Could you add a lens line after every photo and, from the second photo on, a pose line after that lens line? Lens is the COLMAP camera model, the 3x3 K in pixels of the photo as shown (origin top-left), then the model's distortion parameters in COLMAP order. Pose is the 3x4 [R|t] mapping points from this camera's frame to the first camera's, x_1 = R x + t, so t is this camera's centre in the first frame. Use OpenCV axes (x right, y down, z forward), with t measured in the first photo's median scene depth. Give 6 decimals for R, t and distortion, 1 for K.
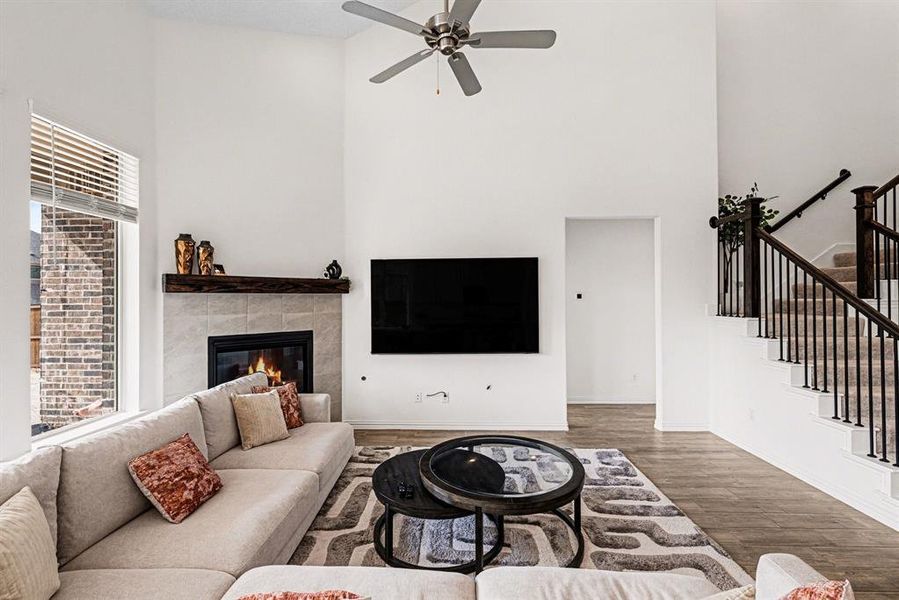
lens RADIAL K [[393.2, 0, 450.1], [0, 393.2, 296.2], [0, 0, 1]] dist [0.001001, 0.000704]
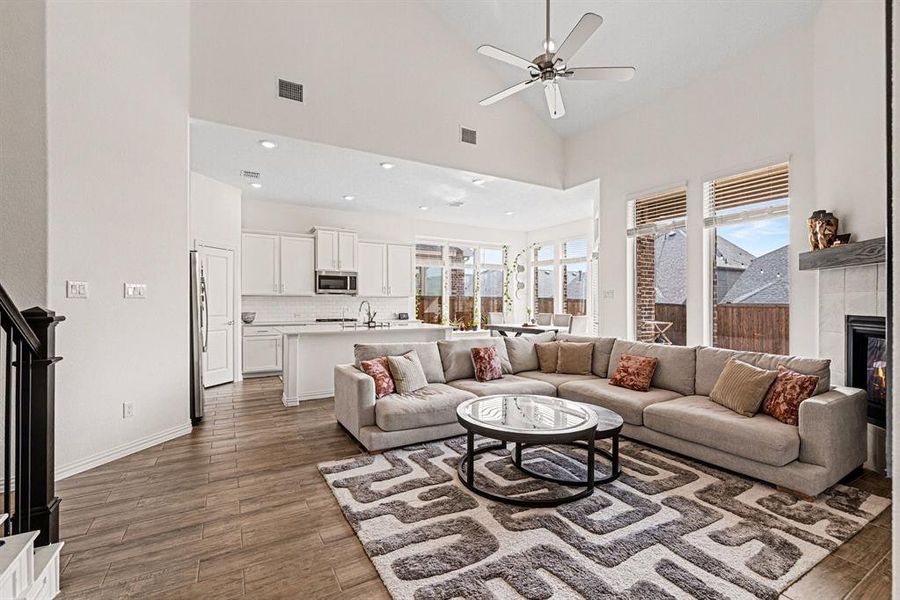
lens RADIAL K [[393.7, 0, 456.4], [0, 393.7, 302.1], [0, 0, 1]] dist [0.001001, 0.000704]
pose [[-0.841845, 0.003867, -0.539705, 0.623258], [0.004596, 0.999989, -0.000006, 0.067185], [0.539699, -0.002485, -0.841854, 1.260026]]
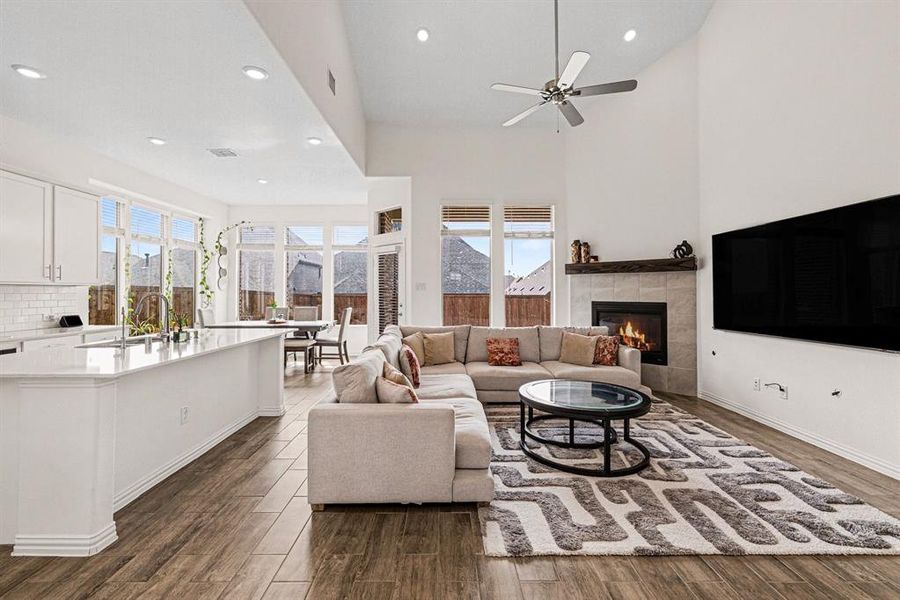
lens RADIAL K [[393.7, 0, 451.9], [0, 393.7, 287.0], [0, 0, 1]] dist [0.001001, 0.000704]
pose [[0.052011, -0.007900, -0.998615, 0.946367], [0.003846, 0.999963, -0.007710, 0.054200], [0.998639, -0.003439, 0.052039, 0.340283]]
